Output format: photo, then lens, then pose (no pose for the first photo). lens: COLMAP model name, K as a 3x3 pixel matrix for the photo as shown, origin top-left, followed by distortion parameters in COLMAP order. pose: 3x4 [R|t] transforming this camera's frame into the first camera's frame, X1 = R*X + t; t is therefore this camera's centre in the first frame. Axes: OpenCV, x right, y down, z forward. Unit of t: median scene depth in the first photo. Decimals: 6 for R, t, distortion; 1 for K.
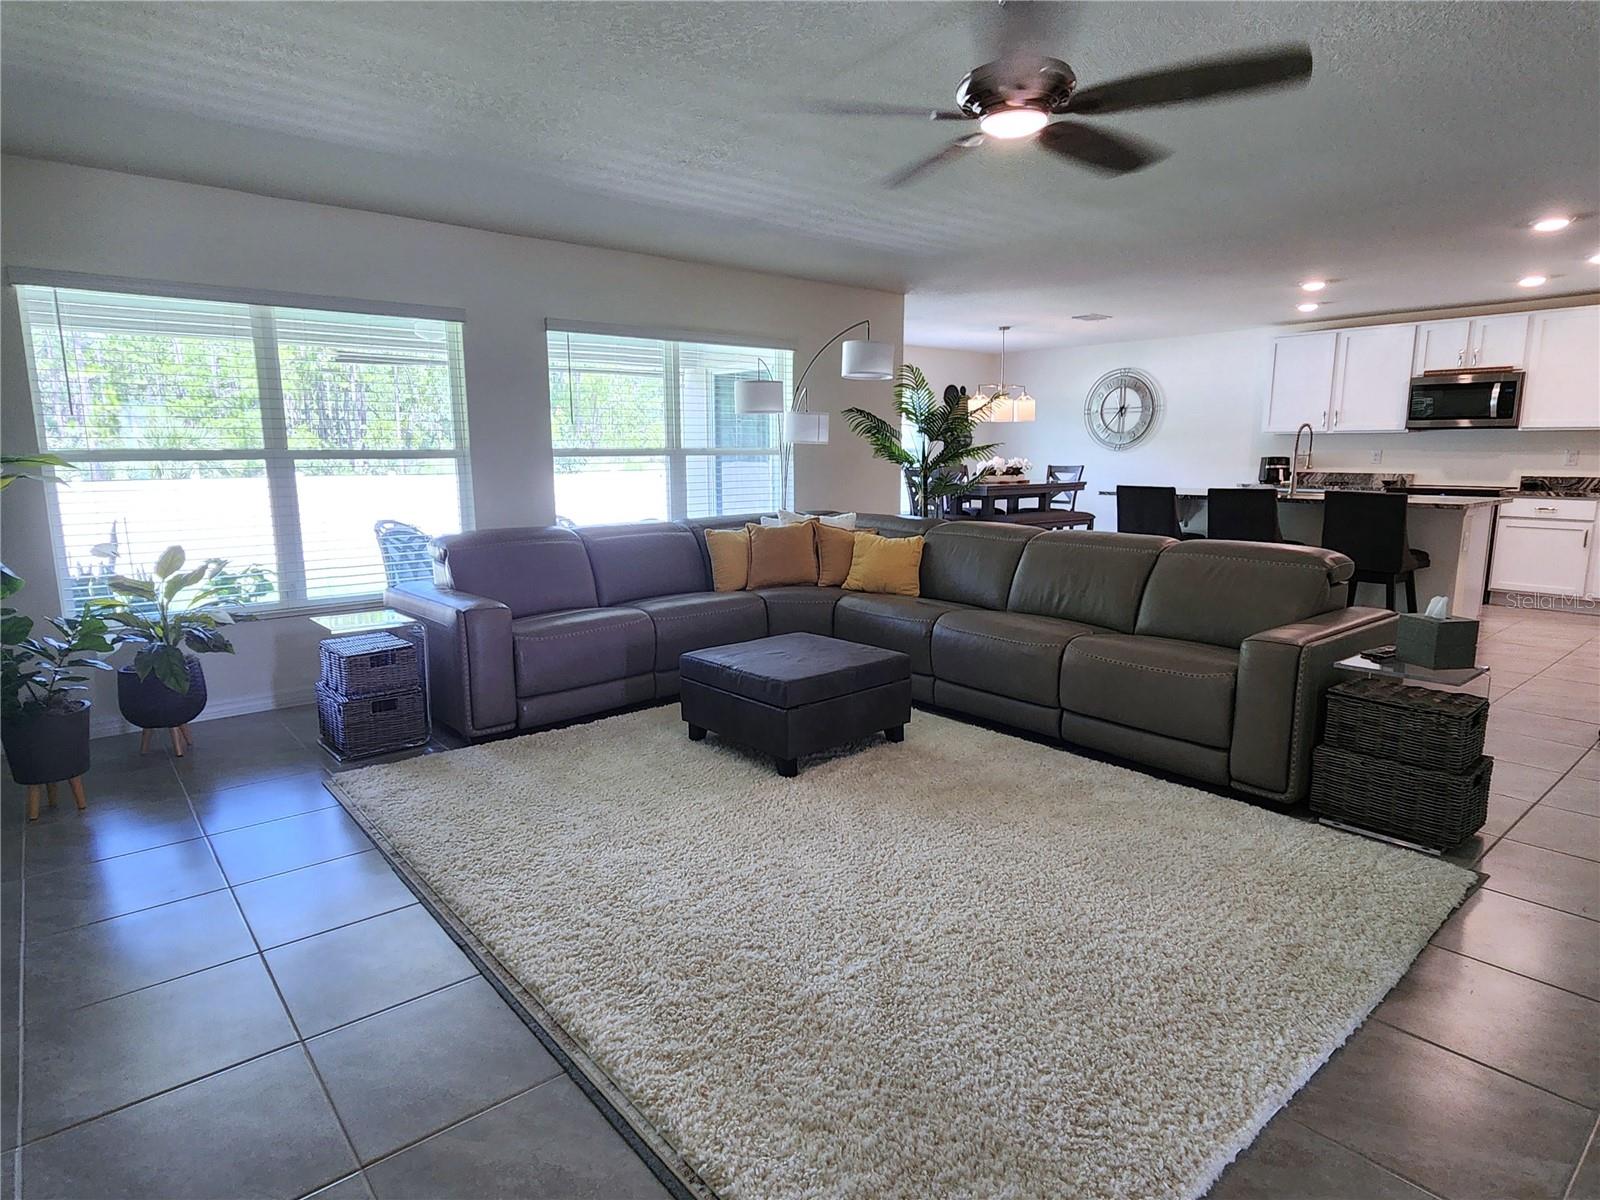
lens RADIAL K [[913.8, 0, 800.0], [0, 913.8, 600.0], [0, 0, 1]] dist [0.003803, 0.000177]
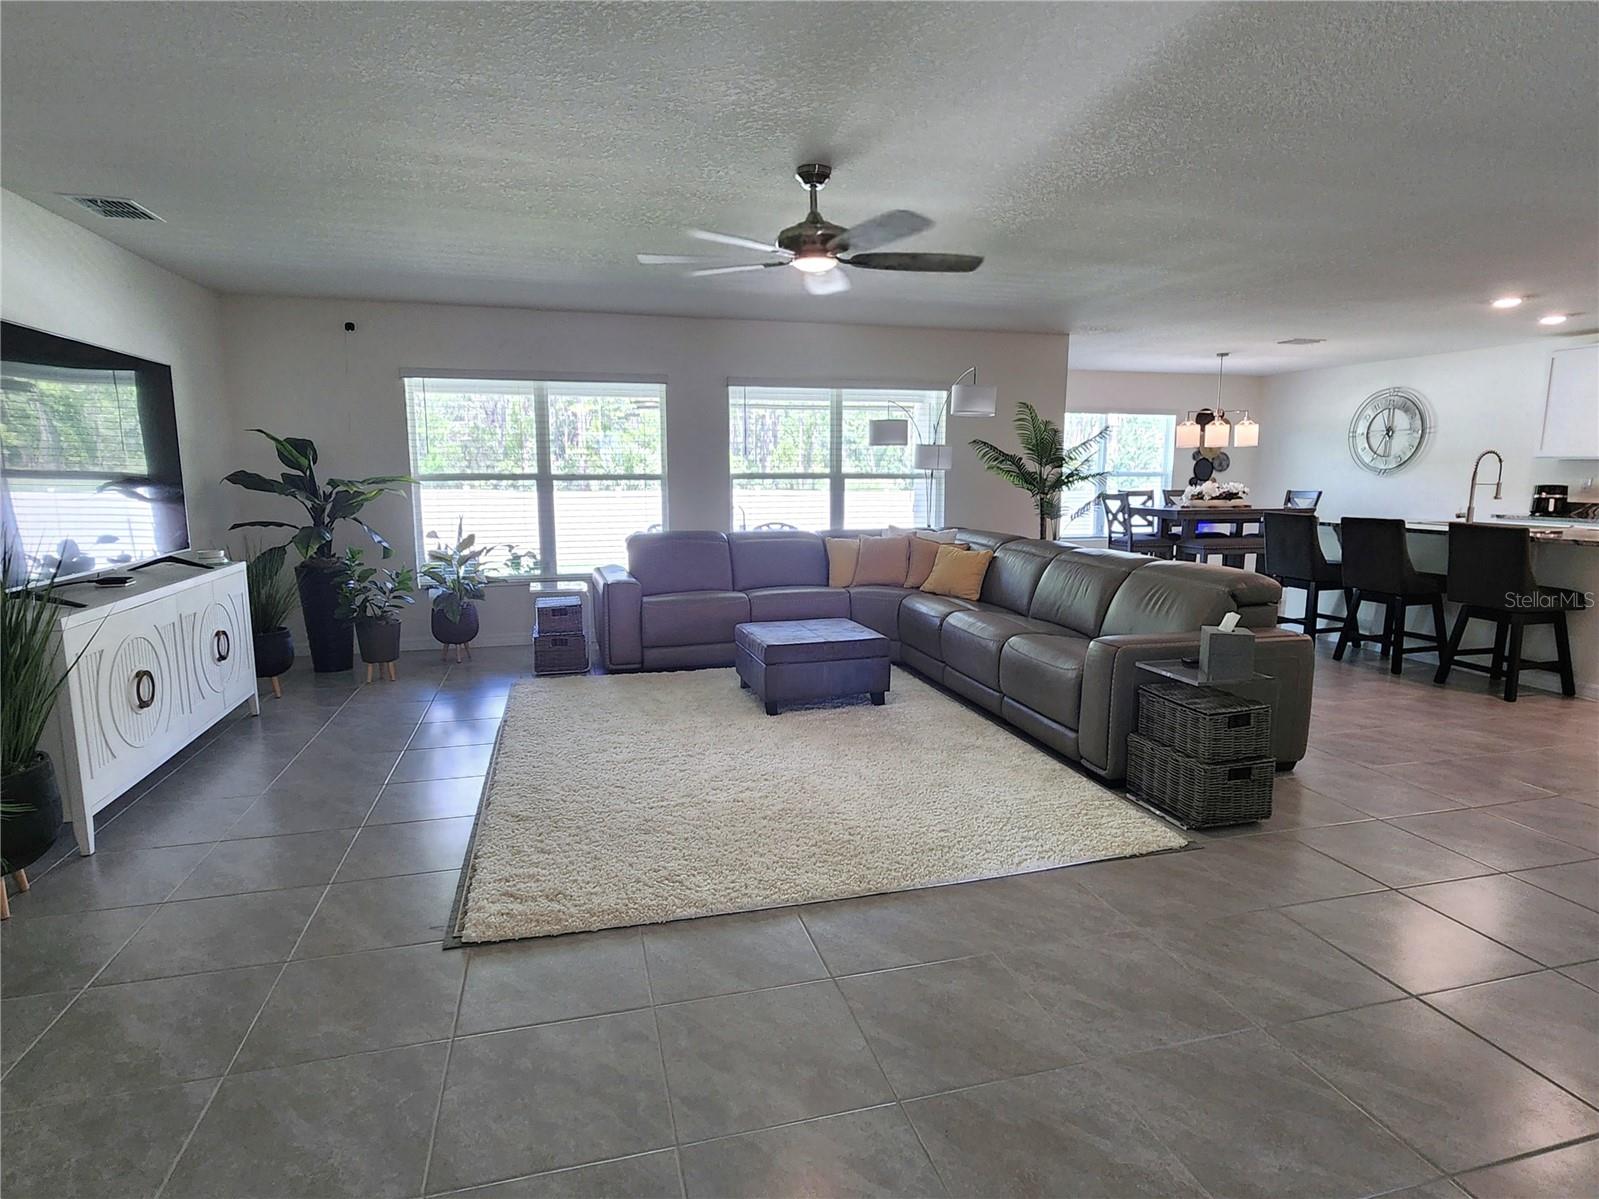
lens RADIAL K [[886.1, 0, 799.5], [0, 886.1, 599.5], [0, 0, 1]] dist [0.005582, 0.000728]
pose [[0.908583, 0.066688, -0.412346, 0.268929], [-0.072576, 0.997362, 0.001384, 0.006885], [0.411350, 0.028669, 0.911026, -0.097626]]
